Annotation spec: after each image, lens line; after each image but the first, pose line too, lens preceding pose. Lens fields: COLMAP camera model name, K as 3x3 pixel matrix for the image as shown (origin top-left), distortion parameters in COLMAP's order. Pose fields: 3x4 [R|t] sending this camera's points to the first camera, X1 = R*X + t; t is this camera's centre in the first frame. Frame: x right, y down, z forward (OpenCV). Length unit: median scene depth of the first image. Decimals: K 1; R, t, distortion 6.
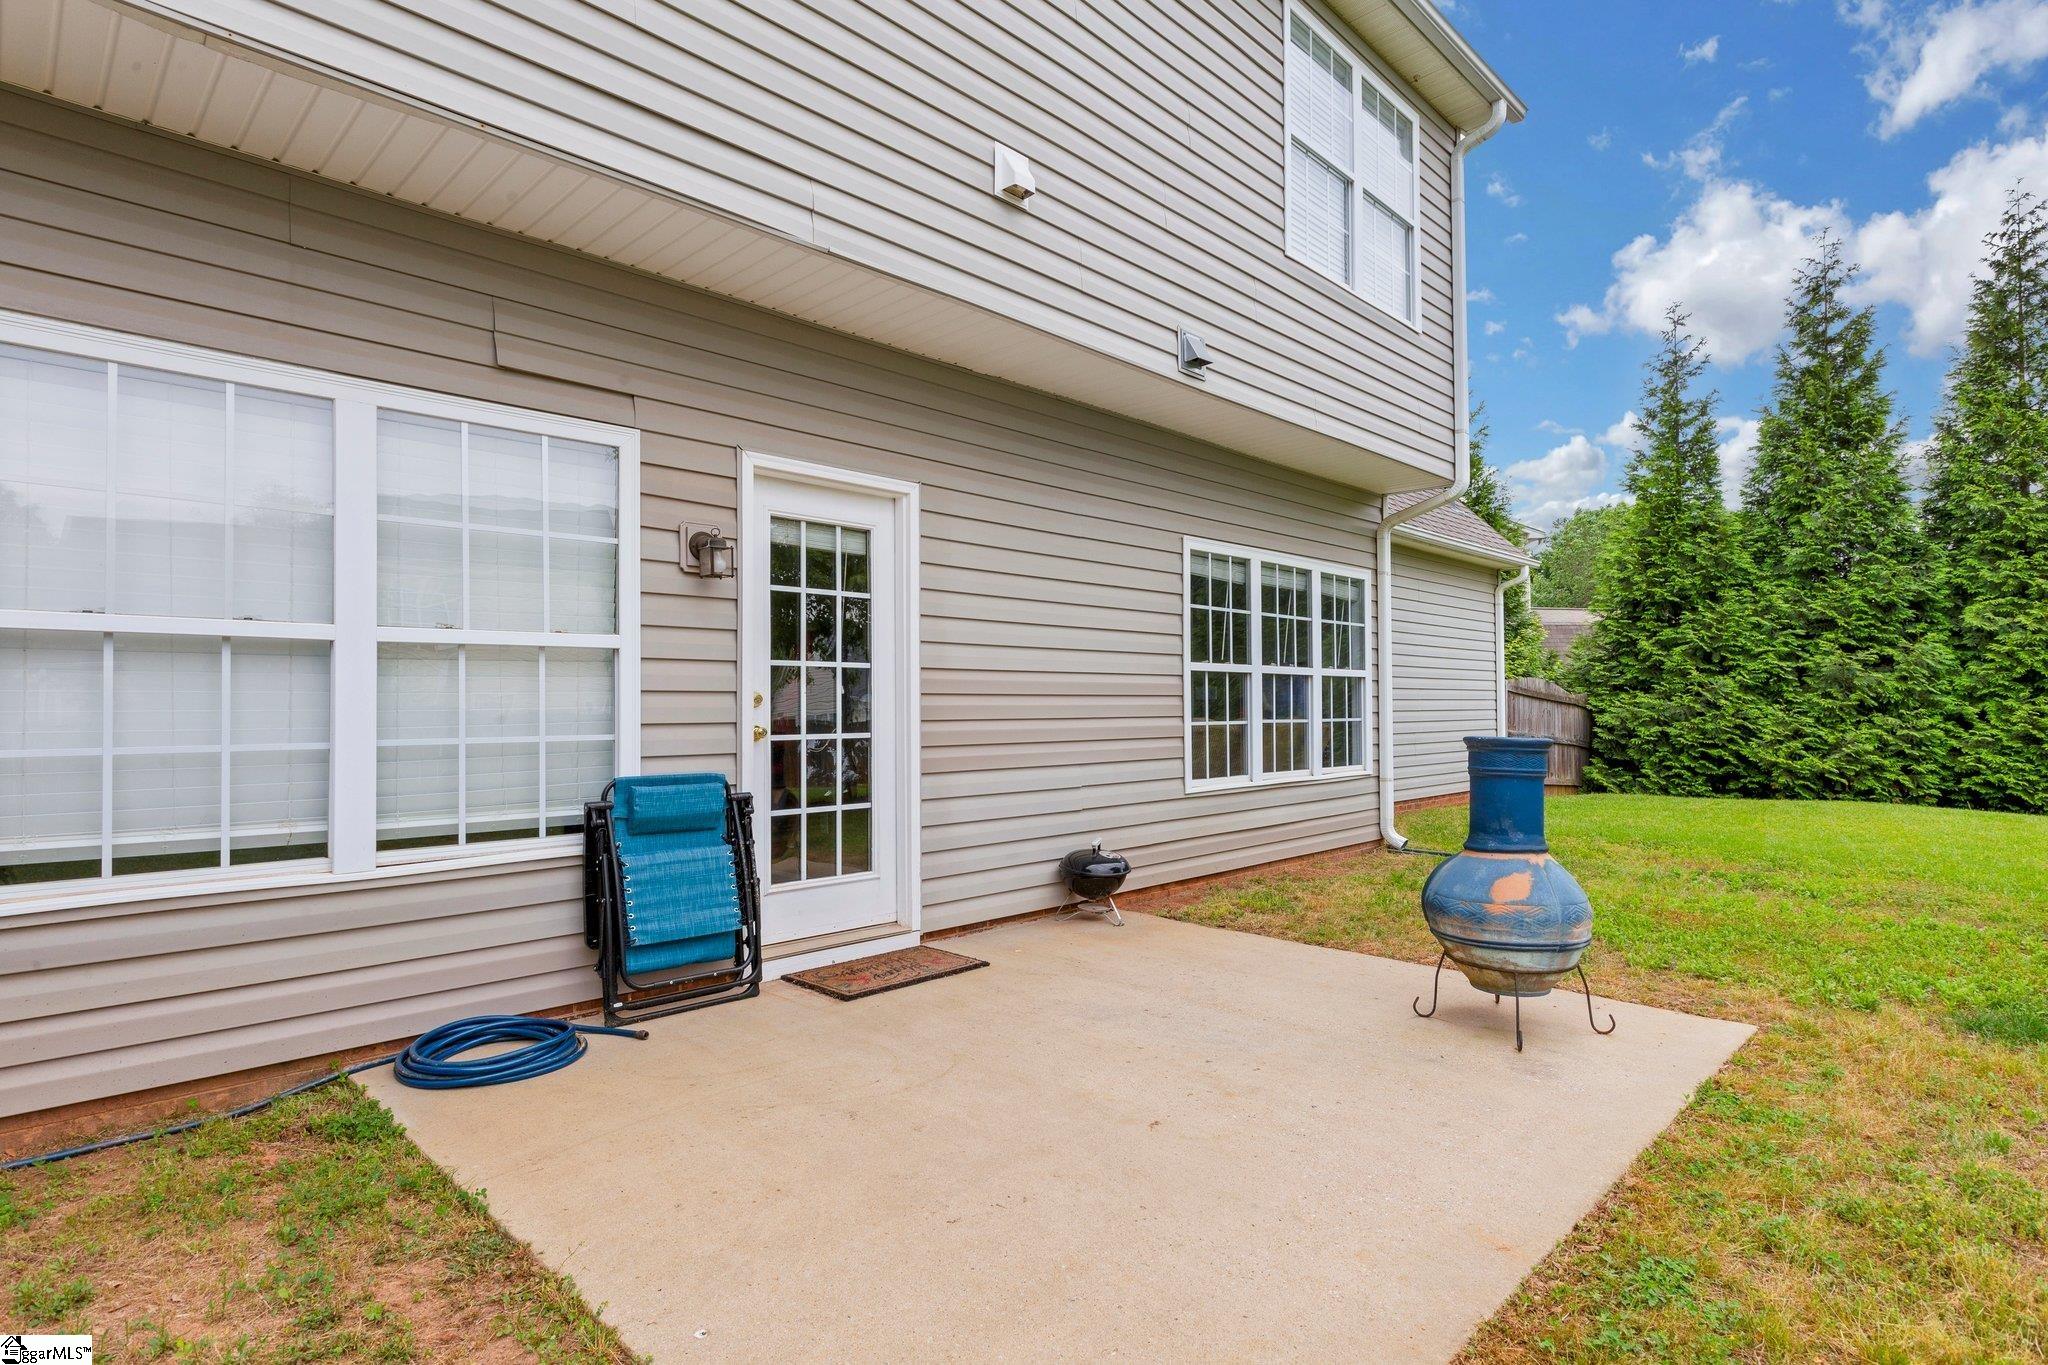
lens RADIAL K [[1034.1, 0, 1024.0], [0, 1034.1, 682.5], [0, 0, 1]] dist [-0.002190, -0.000049]
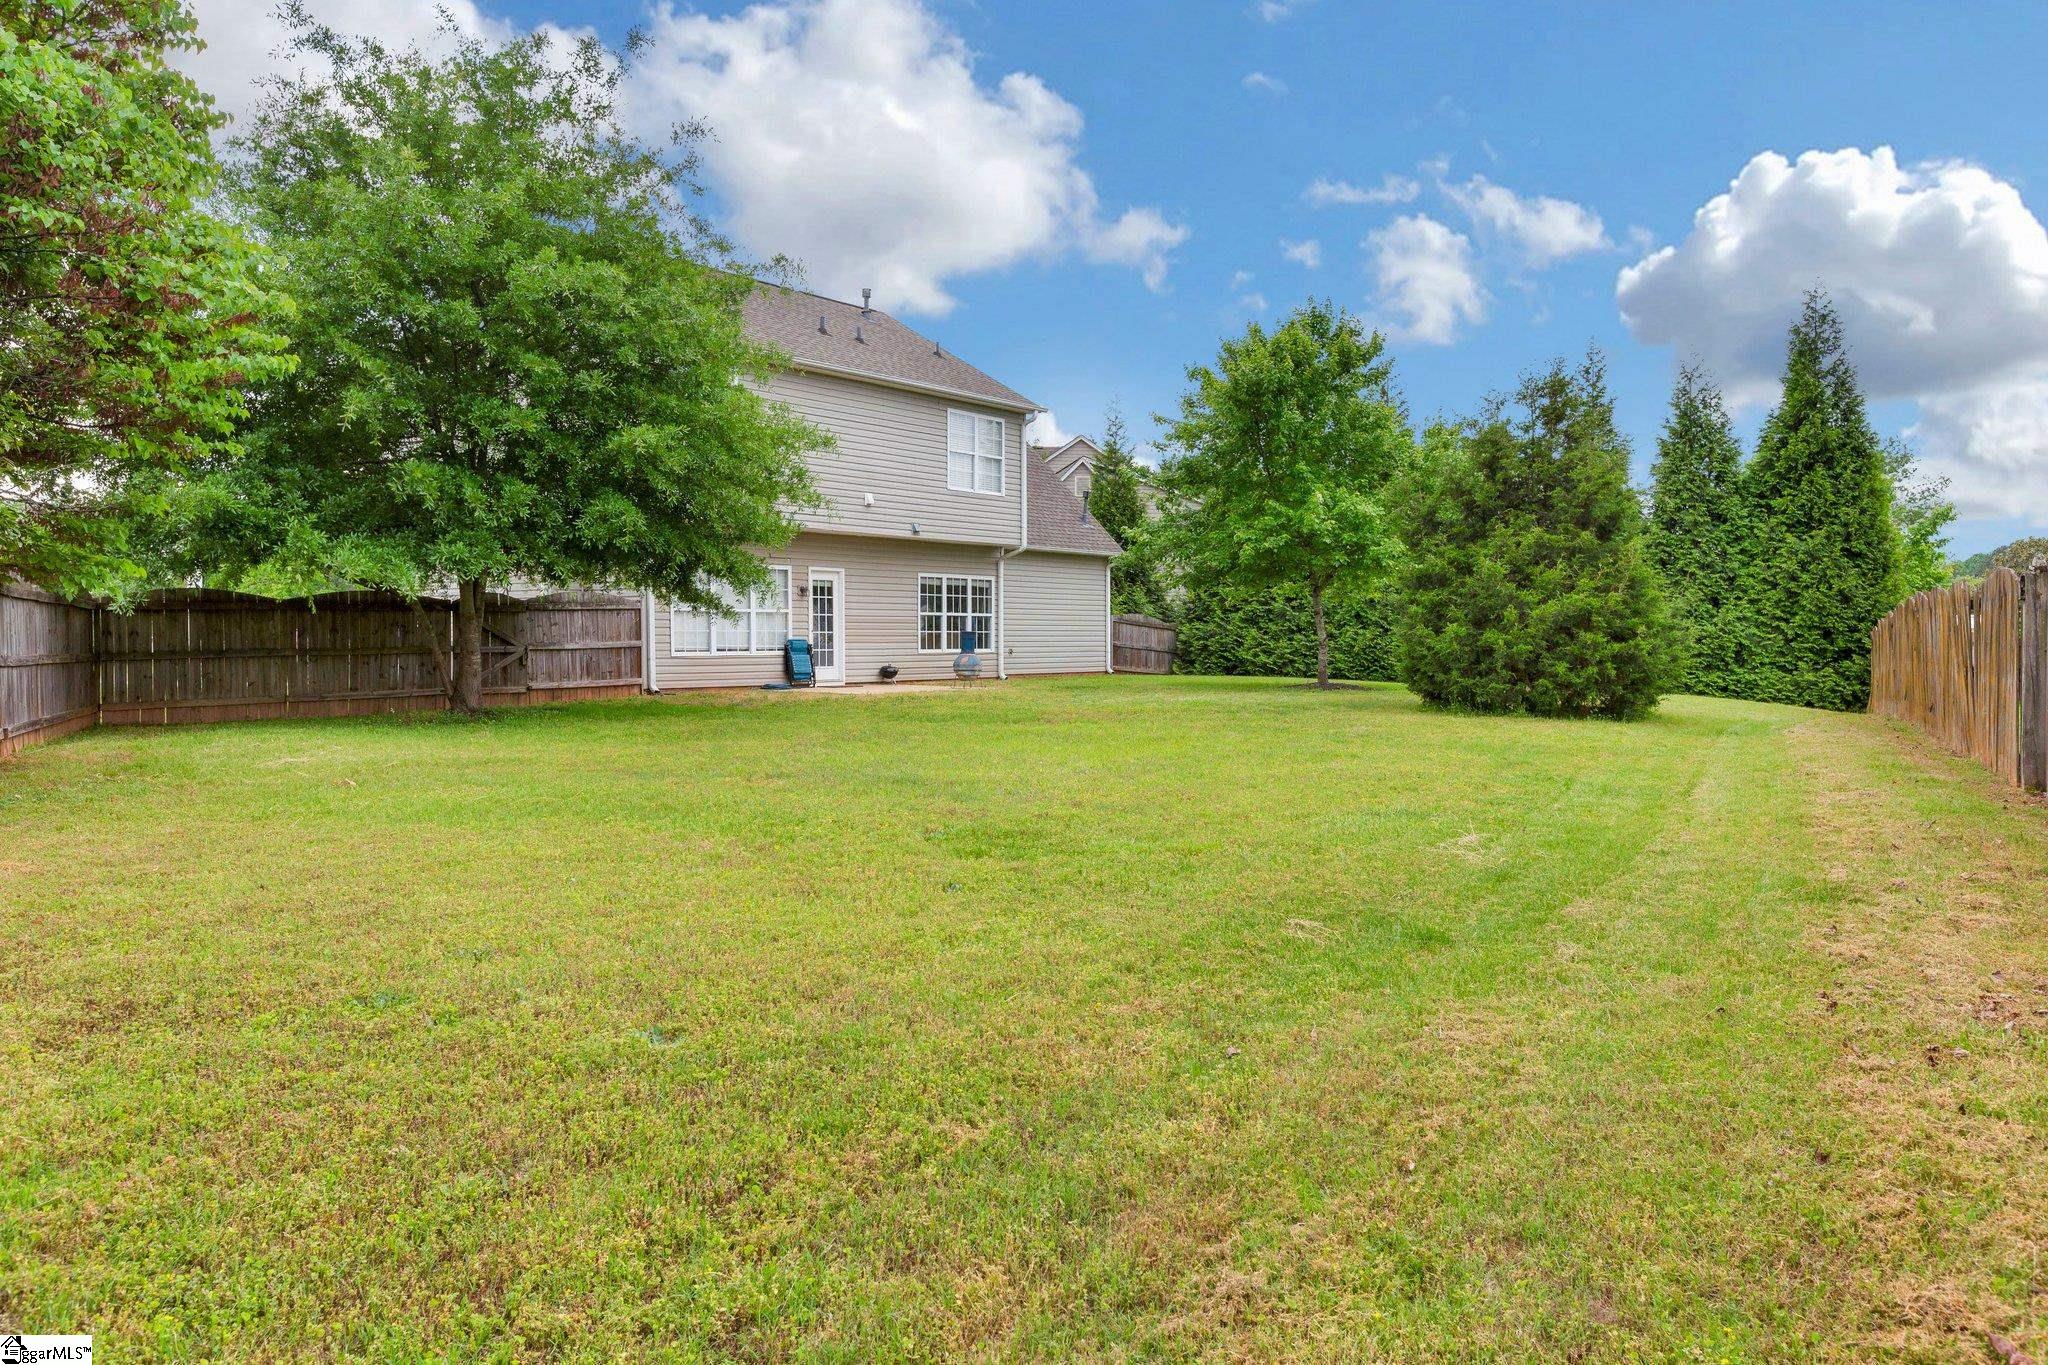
lens RADIAL K [[1507.8, 0, 1024.0], [0, 1507.8, 682.5], [0, 0, 1]] dist [-0.002067, -0.000227]
pose [[0.989119, -0.000892, 0.147116, -0.198017], [-0.006940, 0.998586, 0.052713, -0.048532], [-0.146955, -0.053160, 0.987714, -3.496708]]
